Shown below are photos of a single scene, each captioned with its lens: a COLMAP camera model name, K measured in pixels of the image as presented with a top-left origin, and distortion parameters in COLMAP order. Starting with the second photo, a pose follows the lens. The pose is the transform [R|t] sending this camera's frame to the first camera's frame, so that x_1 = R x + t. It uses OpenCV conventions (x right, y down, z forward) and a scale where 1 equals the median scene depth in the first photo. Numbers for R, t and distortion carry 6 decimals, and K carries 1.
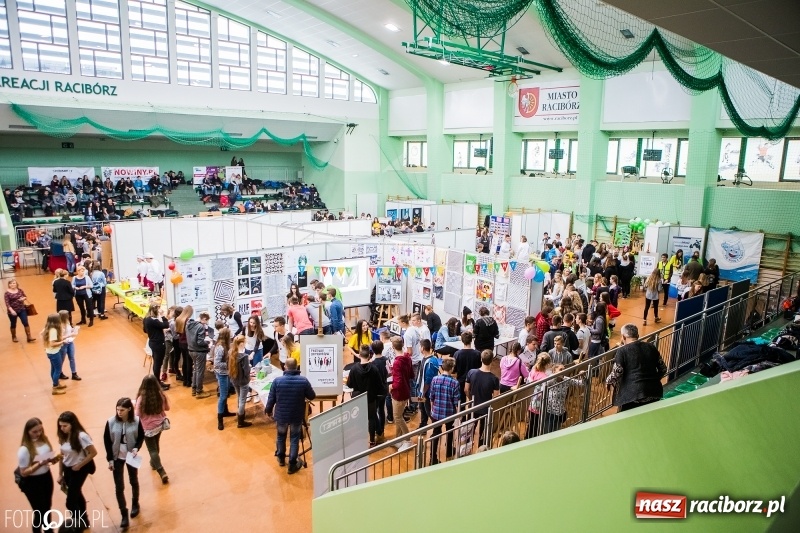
lens RADIAL K [[548.4, 0, 400.0], [0, 548.4, 266.5], [0, 0, 1]] dist [-0.104357, 0.066050]
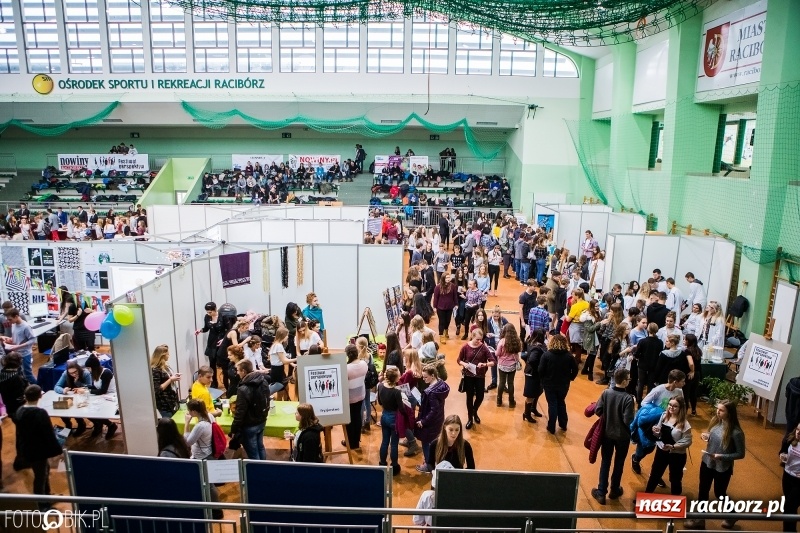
lens RADIAL K [[548.4, 0, 400.0], [0, 548.4, 266.5], [0, 0, 1]] dist [-0.104357, 0.066050]
pose [[0.746675, 0.134475, -0.651454, 0.390095], [-0.126980, 0.990158, 0.058850, -0.058060], [0.652957, 0.038779, 0.756402, 0.336499]]
